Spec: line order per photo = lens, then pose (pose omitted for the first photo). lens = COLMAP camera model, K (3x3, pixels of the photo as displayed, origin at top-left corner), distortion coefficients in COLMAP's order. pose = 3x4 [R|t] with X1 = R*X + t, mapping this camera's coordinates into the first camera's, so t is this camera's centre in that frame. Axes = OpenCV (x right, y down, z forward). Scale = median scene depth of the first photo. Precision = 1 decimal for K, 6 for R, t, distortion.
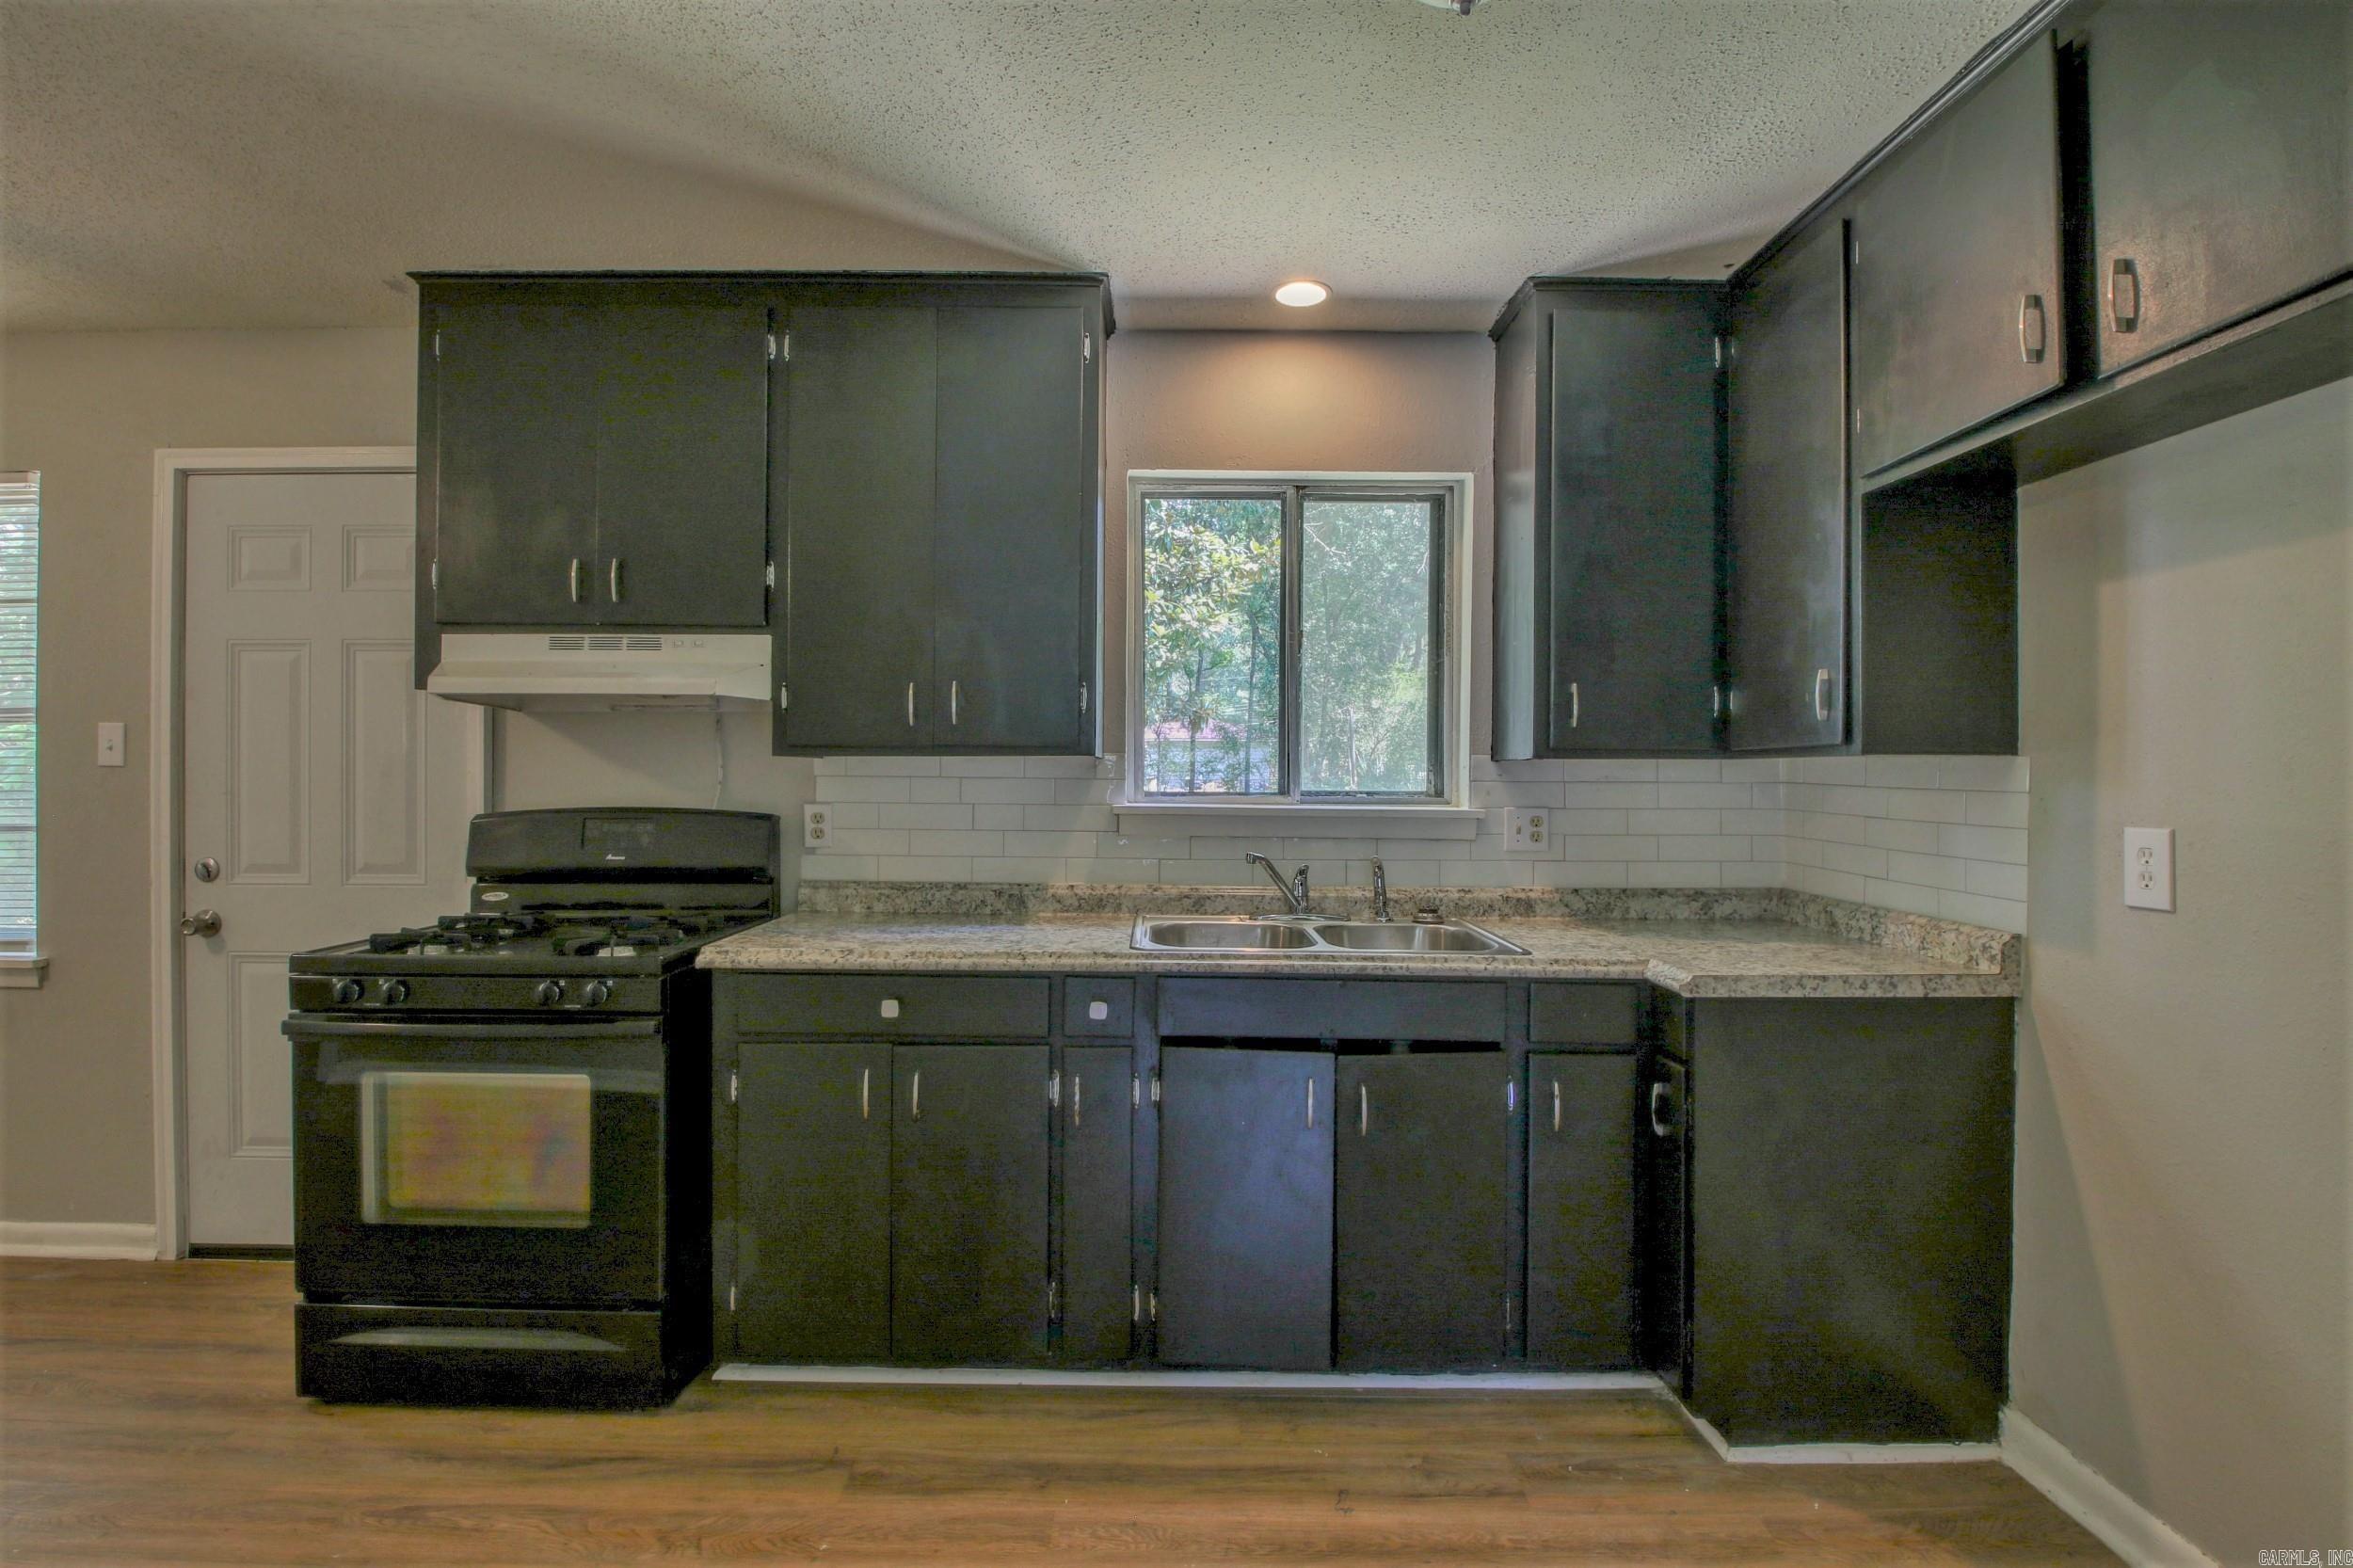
lens RADIAL K [[1107.7, 0, 1155.7], [0, 1107.7, 765.7], [0, 0, 1]] dist [-0.005716, -0.011272]
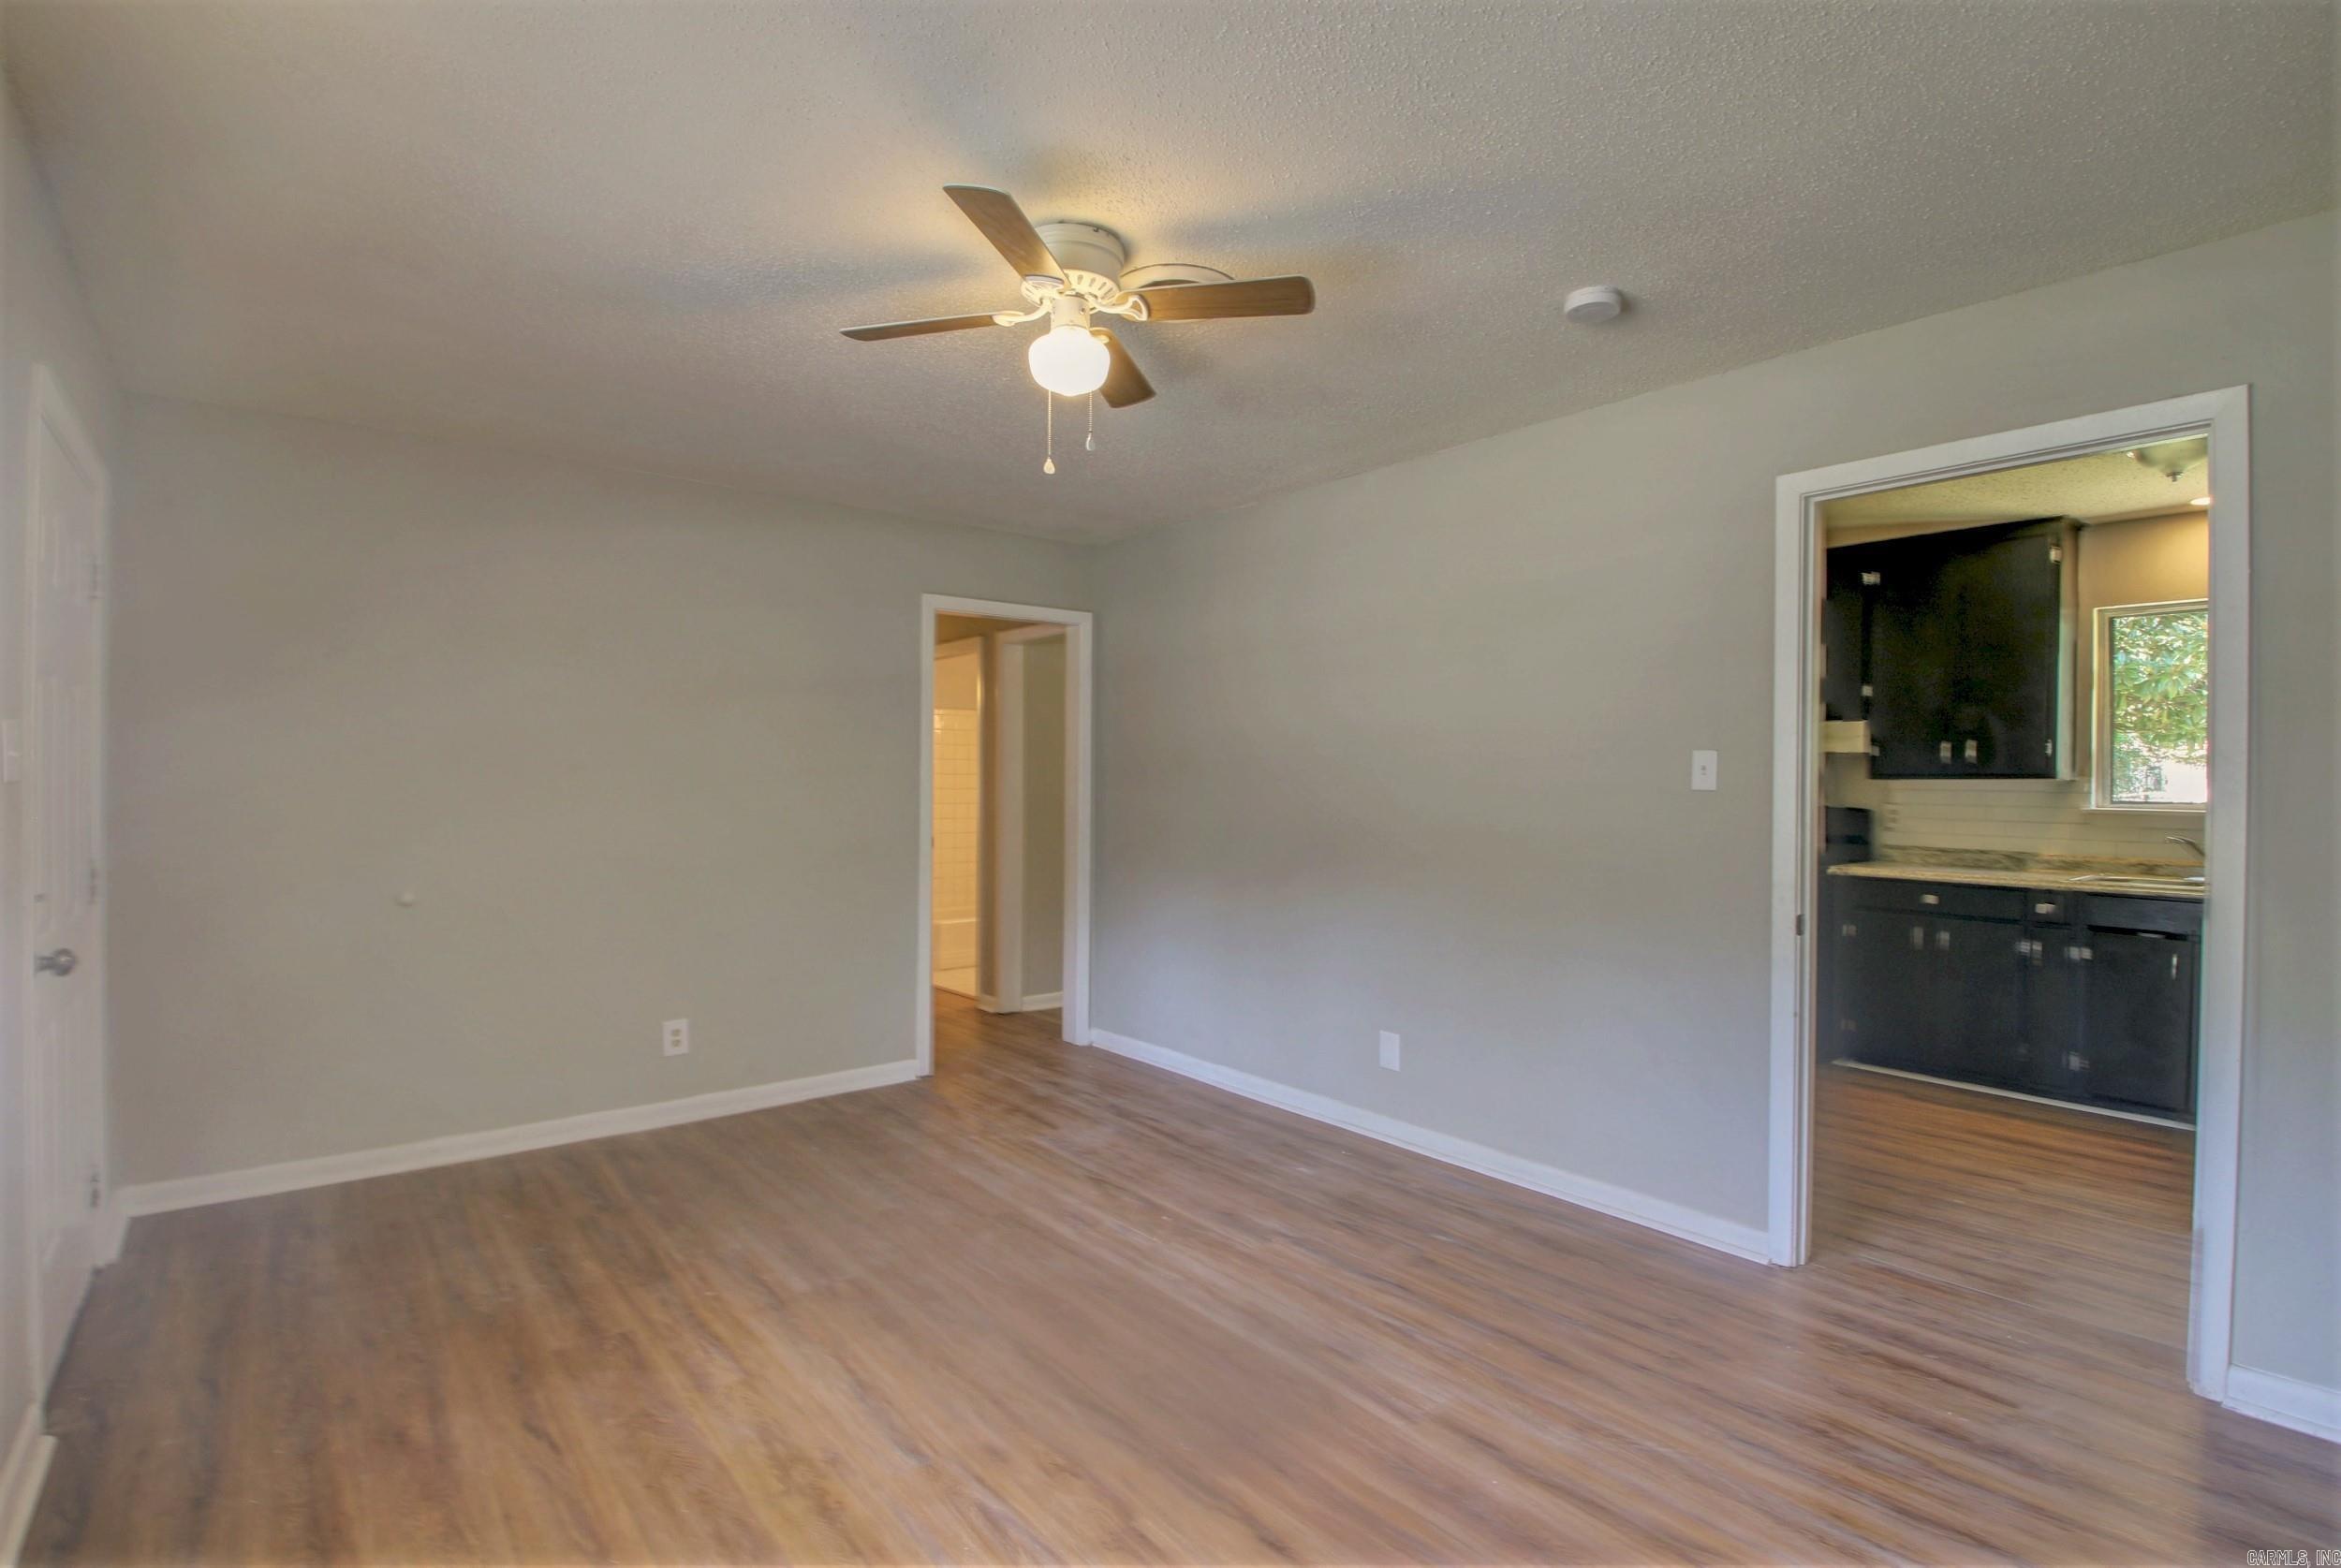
lens RADIAL K [[1101.9, 0, 1181.1], [0, 1101.9, 783.1], [0, 0, 1]] dist [-0.005716, -0.011272]
pose [[0.641440, 0.004333, -0.767161, 0.394796], [-0.001085, 0.999988, 0.004740, -0.011067], [0.767173, -0.002208, 0.641437, -1.274779]]
